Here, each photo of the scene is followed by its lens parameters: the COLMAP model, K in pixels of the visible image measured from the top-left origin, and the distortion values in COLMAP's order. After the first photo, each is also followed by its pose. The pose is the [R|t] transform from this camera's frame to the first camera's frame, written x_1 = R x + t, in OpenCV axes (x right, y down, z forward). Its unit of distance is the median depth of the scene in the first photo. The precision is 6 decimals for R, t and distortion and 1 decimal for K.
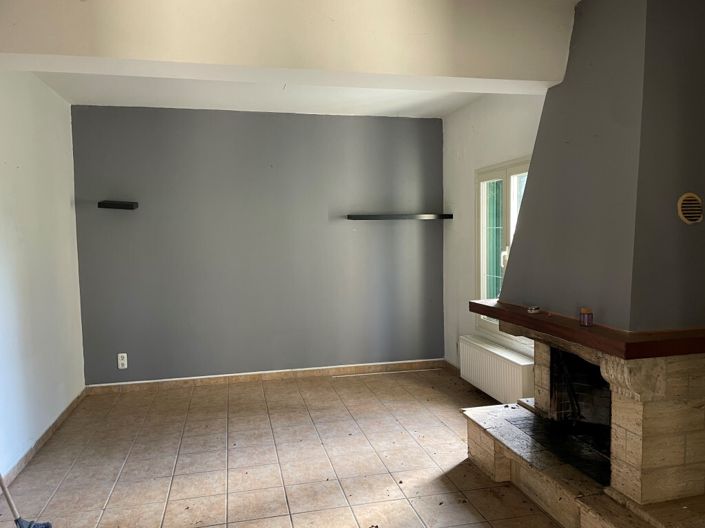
lens RADIAL K [[531.9, 0, 354.1], [0, 531.9, 264.2], [0, 0, 1]] dist [0.071145, -0.079563]
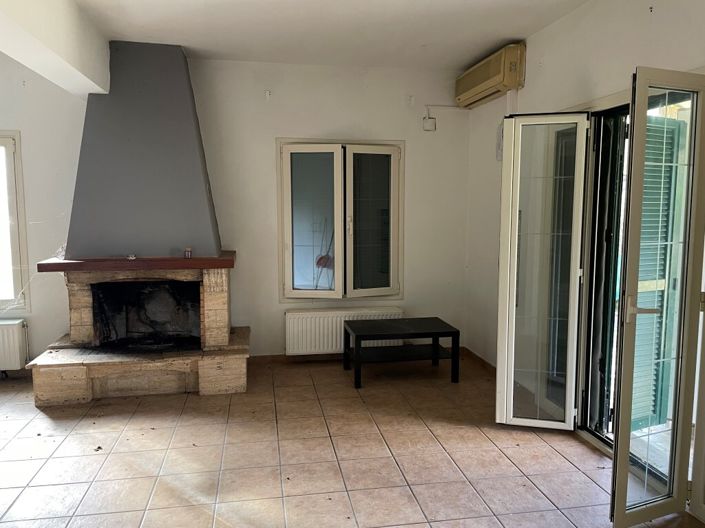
lens RADIAL K [[531.9, 0, 352.0], [0, 531.9, 262.3], [0, 0, 1]] dist [0.071145, -0.079563]
pose [[0.053295, -0.084369, 0.995008, -0.717043], [0.060481, 0.994868, 0.081117, 0.014433], [-0.996746, 0.055856, 0.058124, 0.237694]]
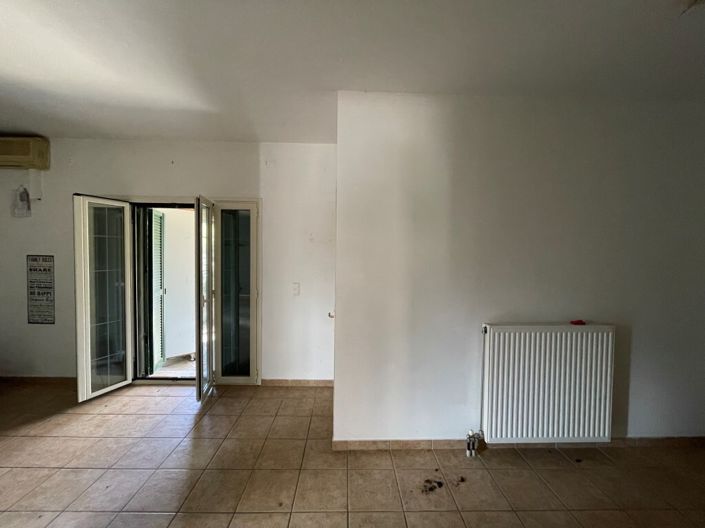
lens RADIAL K [[285.5, 0, 350.9], [0, 285.5, 260.9], [0, 0, 1]] dist [-0.002009, -0.000349]
pose [[-0.977002, 0.001030, 0.213228, -0.627183], [0.020164, 0.995953, 0.087584, -0.018082], [-0.212275, 0.089869, -0.973069, 0.550950]]
